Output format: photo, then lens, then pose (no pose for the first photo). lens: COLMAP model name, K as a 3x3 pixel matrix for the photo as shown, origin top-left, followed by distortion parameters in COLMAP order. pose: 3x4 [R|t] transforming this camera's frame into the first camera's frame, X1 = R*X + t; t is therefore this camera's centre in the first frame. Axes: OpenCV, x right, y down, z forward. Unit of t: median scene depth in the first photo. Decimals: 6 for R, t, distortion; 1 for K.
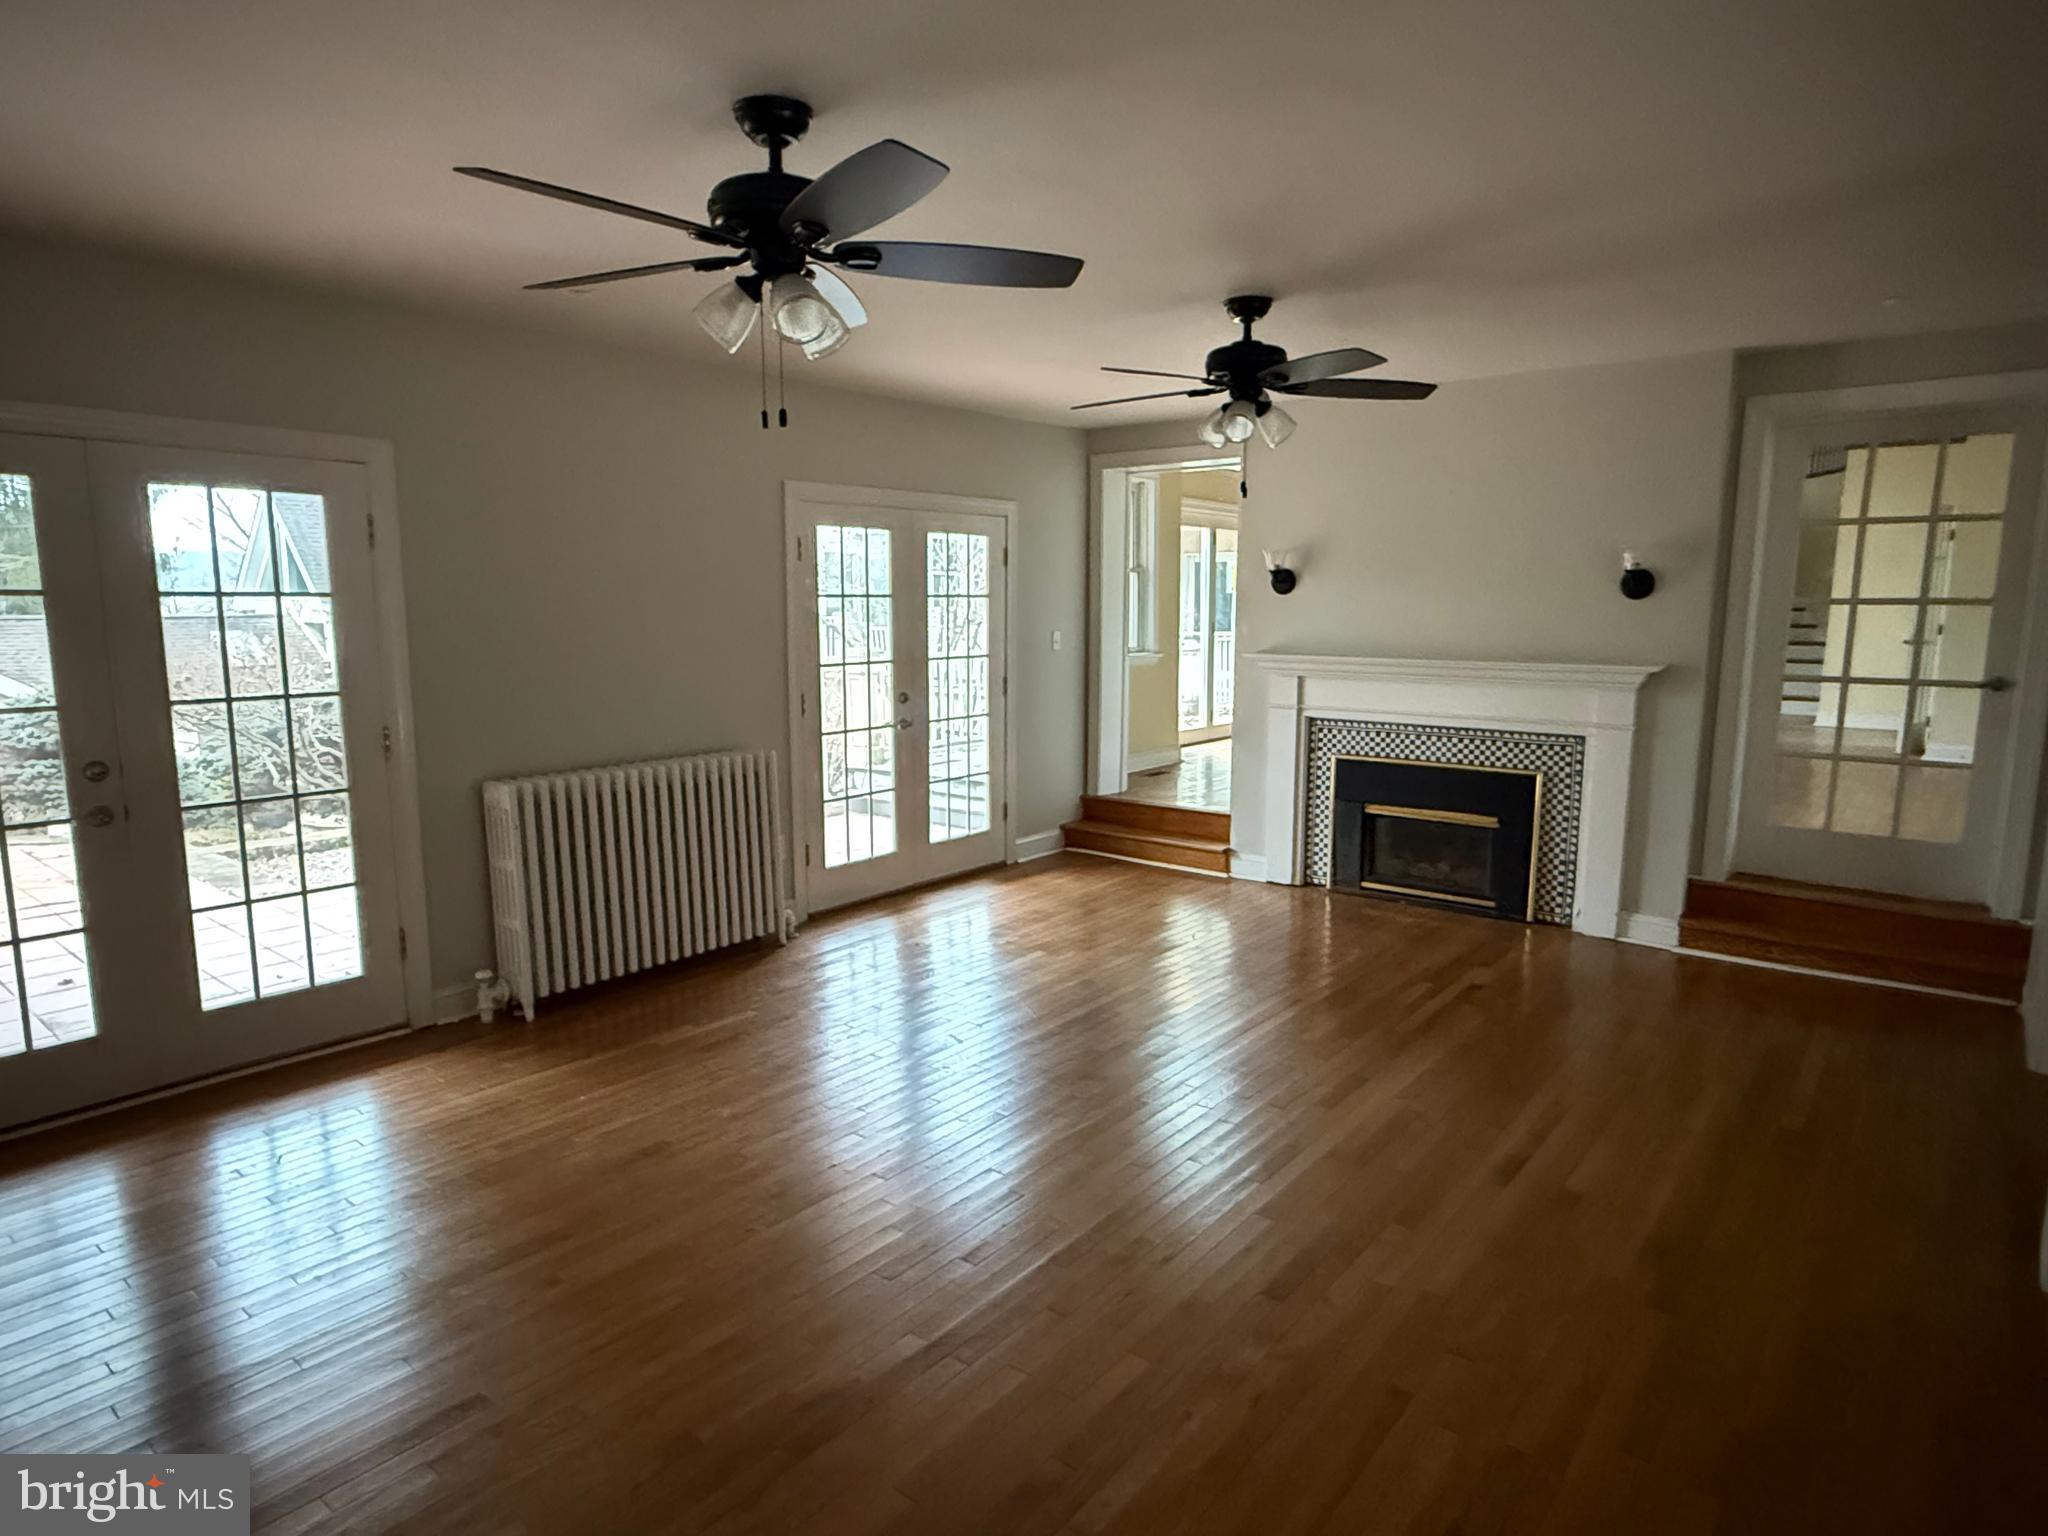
lens RADIAL K [[1147.4, 0, 1028.3], [0, 1147.4, 778.2], [0, 0, 1]] dist [-0.019140, 0.013237]
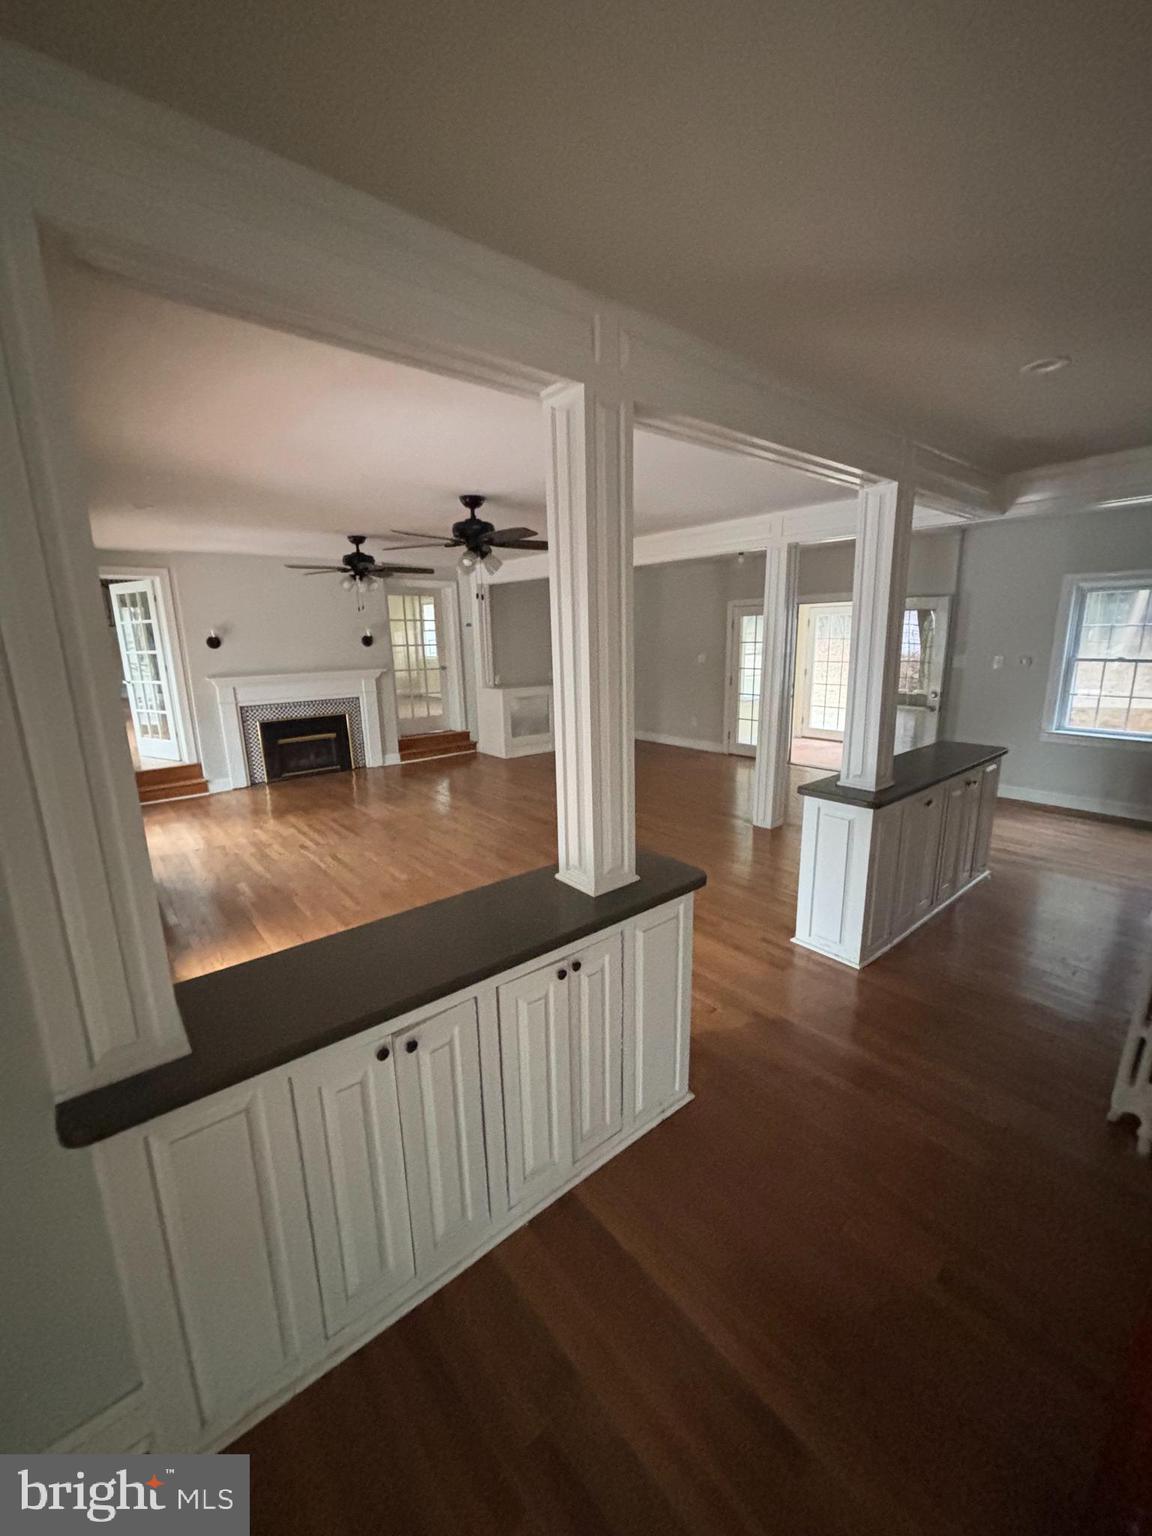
lens RADIAL K [[612.4, 0, 582.8], [0, 612.4, 766.2], [0, 0, 1]] dist [-0.003638, 0.000172]
pose [[0.176446, -0.214710, 0.960607, -0.802247], [0.164339, 0.968647, 0.186321, -0.056123], [-0.970494, 0.124990, 0.206199, 0.177092]]
